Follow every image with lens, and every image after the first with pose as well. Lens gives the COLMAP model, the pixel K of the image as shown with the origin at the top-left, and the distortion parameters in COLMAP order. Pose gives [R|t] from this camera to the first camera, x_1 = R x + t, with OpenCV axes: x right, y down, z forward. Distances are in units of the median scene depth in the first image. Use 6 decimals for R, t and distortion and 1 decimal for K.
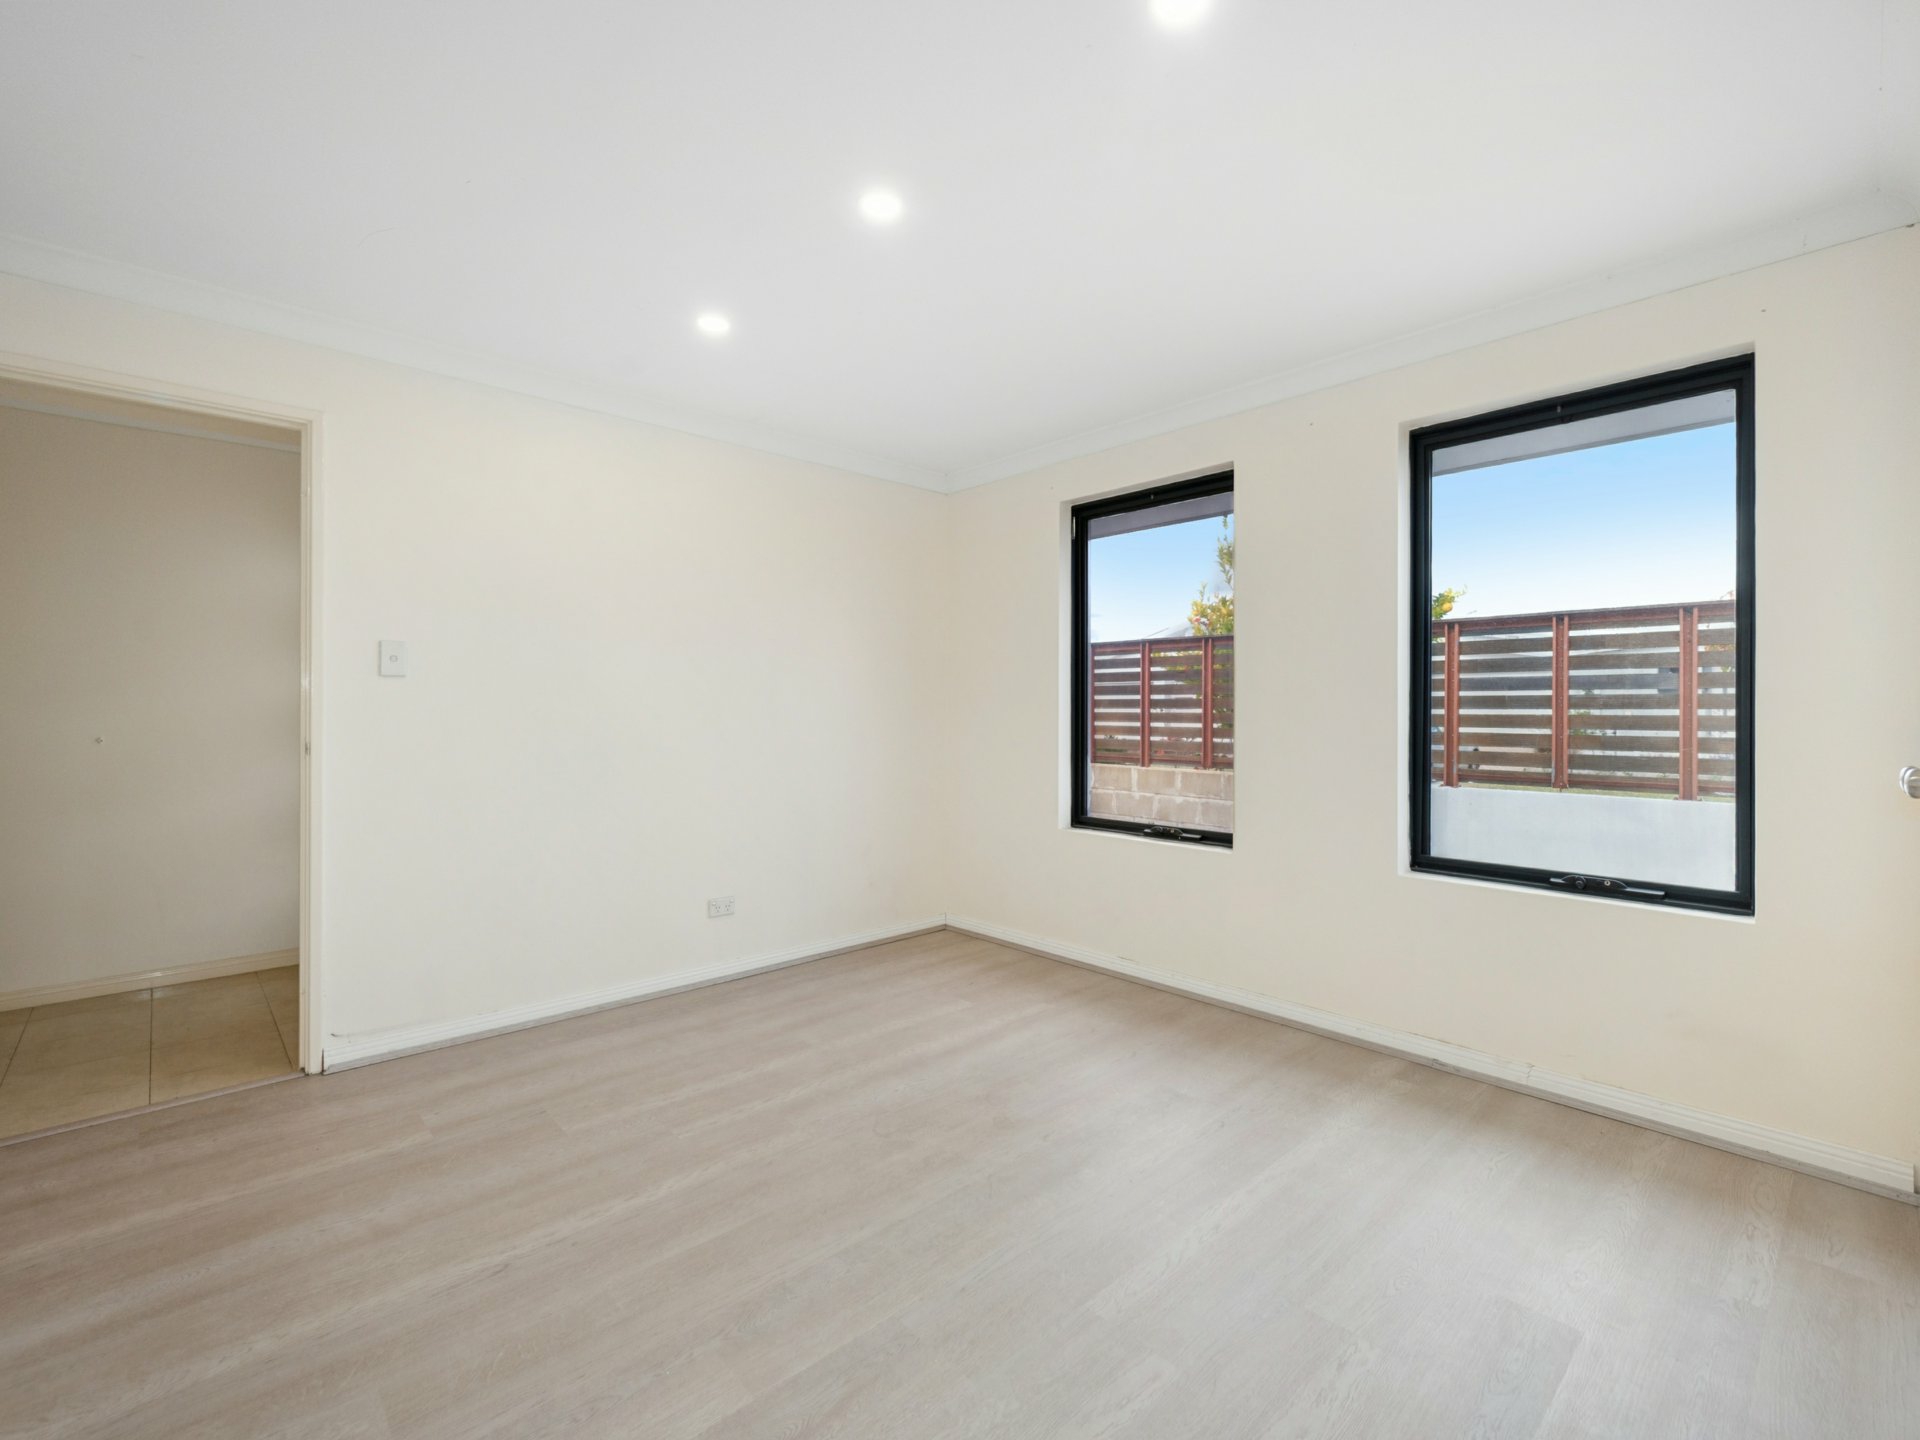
lens RADIAL K [[862.6, 0, 963.9], [0, 862.6, 719.7], [0, 0, 1]] dist [0.003676, -0.000354]
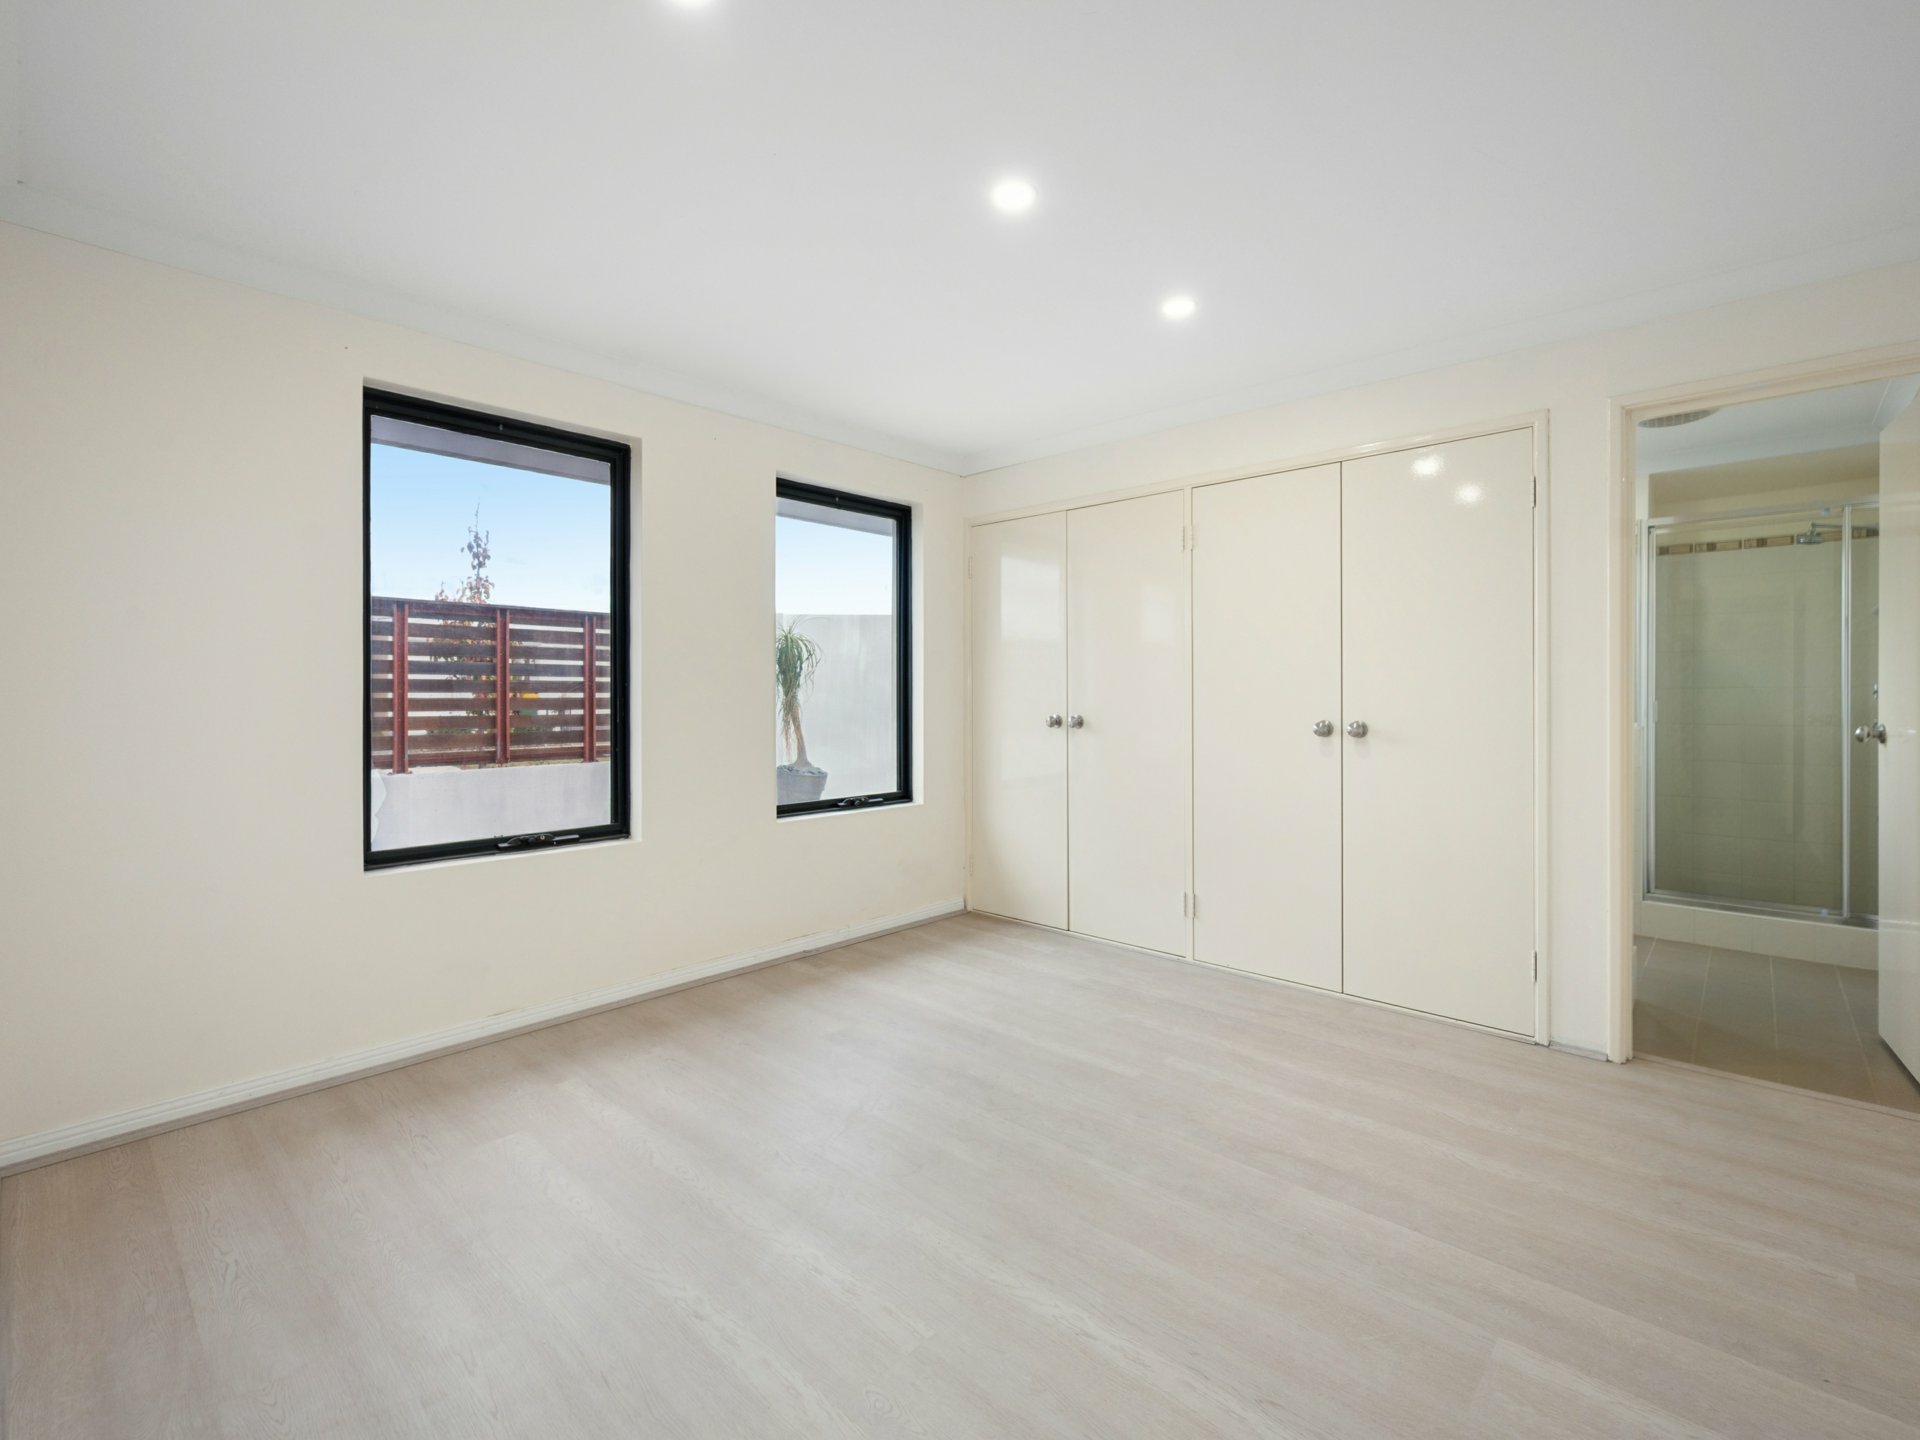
lens RADIAL K [[881.7, 0, 948.7], [0, 881.7, 696.1], [0, 0, 1]] dist [0.001866, 0.000177]
pose [[-0.077320, -0.004249, 0.996997, -0.579883], [0.011538, 0.999920, 0.005156, -0.008379], [-0.996940, 0.011902, -0.077265, 0.593318]]
